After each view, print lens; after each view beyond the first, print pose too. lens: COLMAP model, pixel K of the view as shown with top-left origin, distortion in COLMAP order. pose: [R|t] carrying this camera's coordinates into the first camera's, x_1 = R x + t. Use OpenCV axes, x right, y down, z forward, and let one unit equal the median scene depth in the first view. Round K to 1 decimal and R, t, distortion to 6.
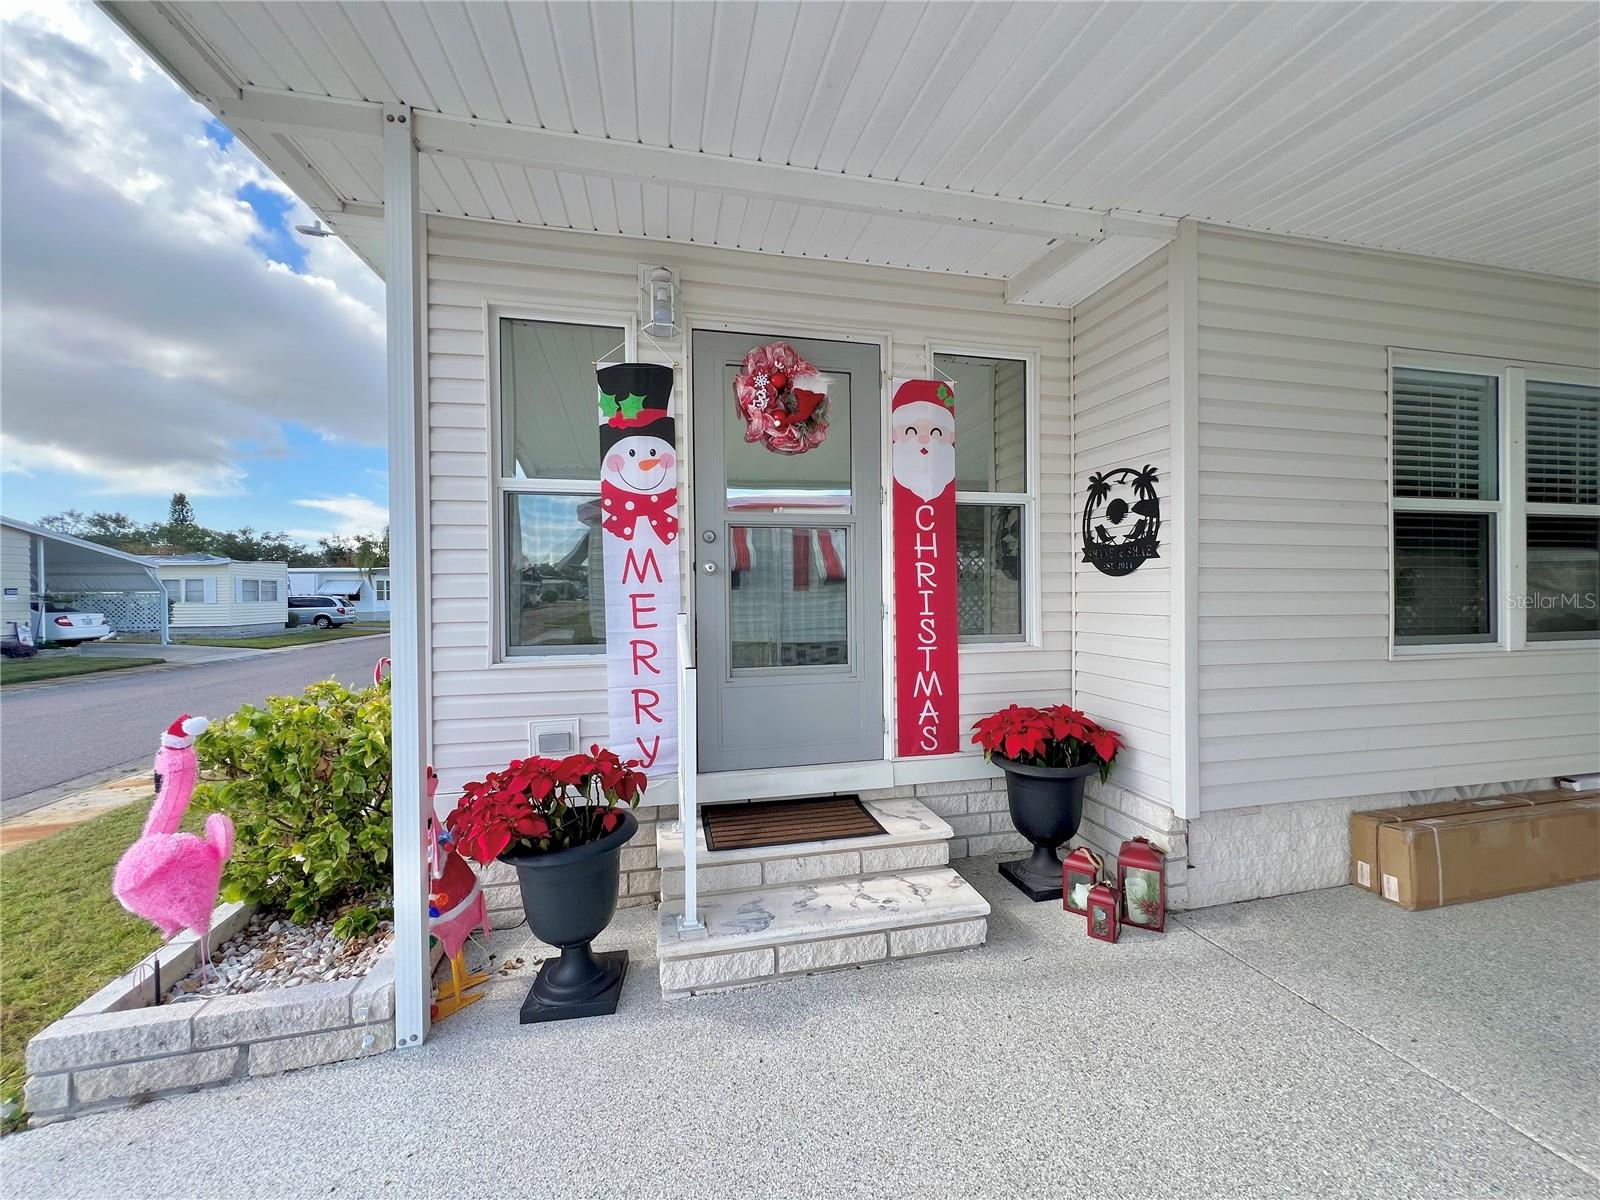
lens RADIAL K [[639.8, 0, 805.0], [0, 639.8, 600.8], [0, 0, 1]] dist [-0.001495, 0.000148]
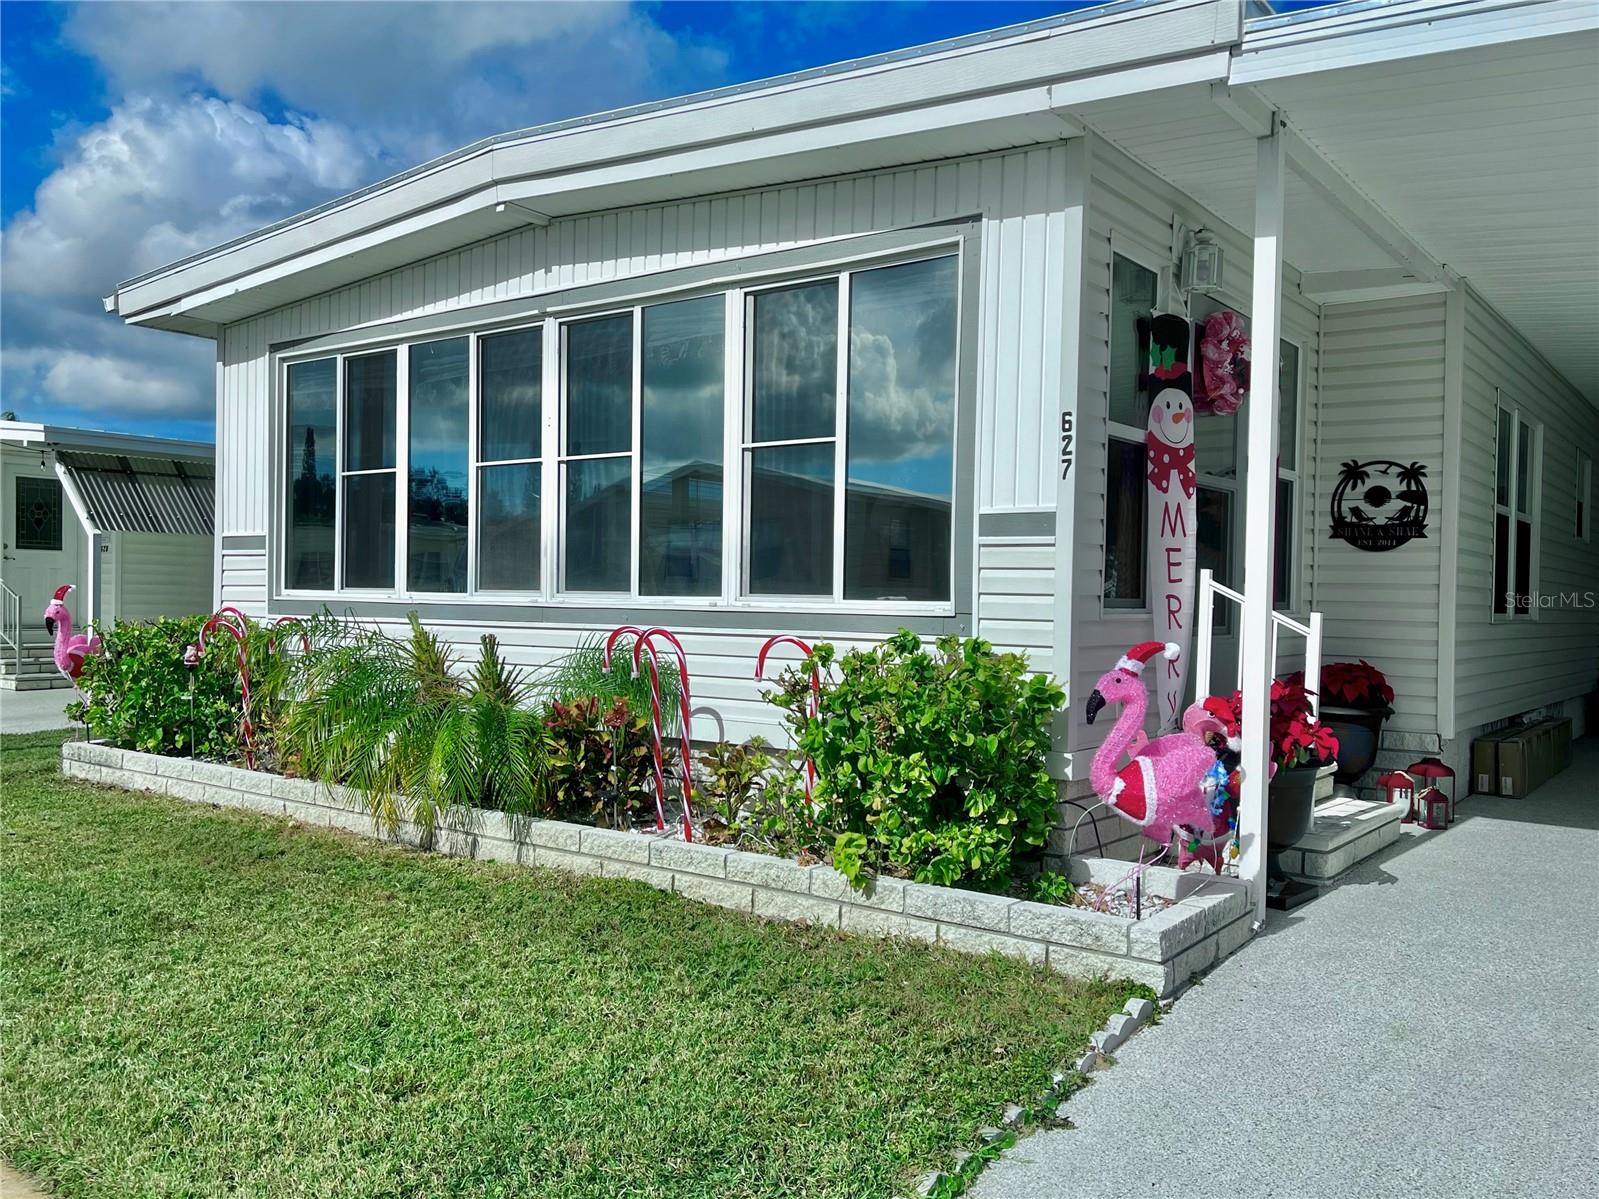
lens RADIAL K [[1284.1, 0, 803.2], [0, 1284.1, 628.0], [0, 0, 1]] dist [0.033947, -0.002603]
pose [[0.773676, 0.006891, 0.633544, -1.918641], [-0.019416, 0.999729, 0.012837, 0.096521], [-0.633283, -0.022233, 0.773600, -0.186616]]
